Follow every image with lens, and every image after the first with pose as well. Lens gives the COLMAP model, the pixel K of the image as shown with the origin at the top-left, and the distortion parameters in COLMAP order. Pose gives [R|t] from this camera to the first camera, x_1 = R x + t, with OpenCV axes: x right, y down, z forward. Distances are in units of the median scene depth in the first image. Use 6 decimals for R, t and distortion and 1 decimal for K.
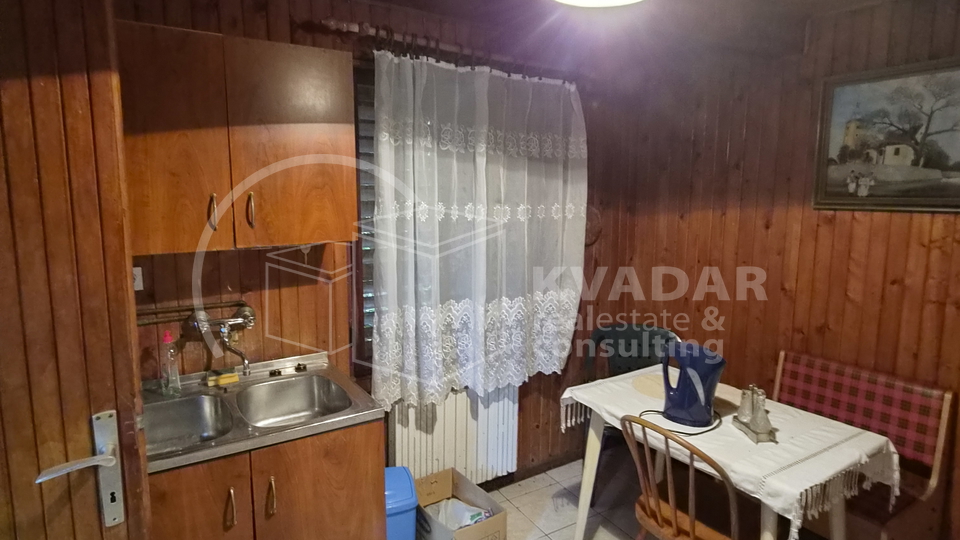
lens RADIAL K [[546.0, 0, 479.9], [0, 546.0, 260.0], [0, 0, 1]] dist [-0.001605, -0.000617]
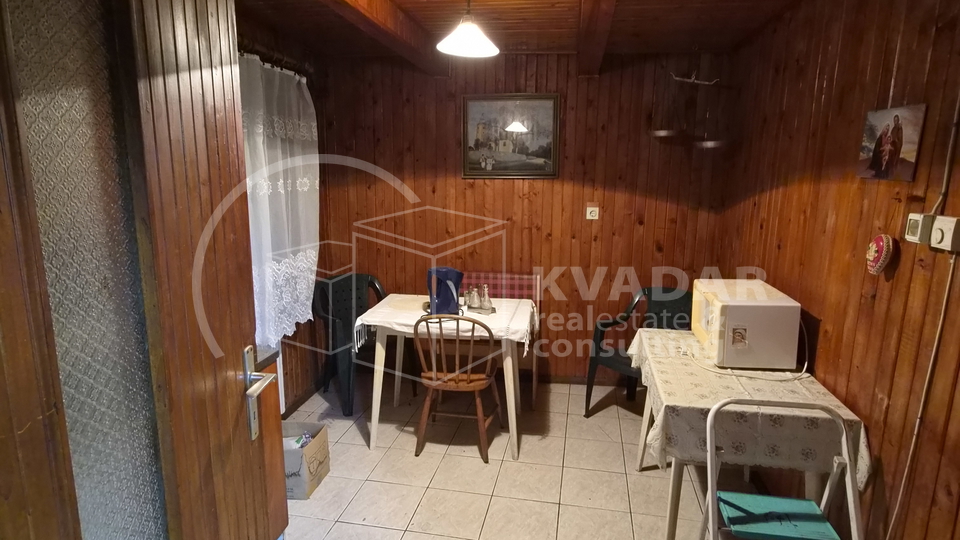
lens RADIAL K [[546.0, 0, 476.5], [0, 546.0, 275.9], [0, 0, 1]] dist [-0.001605, -0.000617]
pose [[0.664591, -0.145092, 0.732985, -0.595268], [0.097210, 0.989418, 0.107713, 0.020198], [-0.740857, -0.000332, 0.671663, -0.097970]]
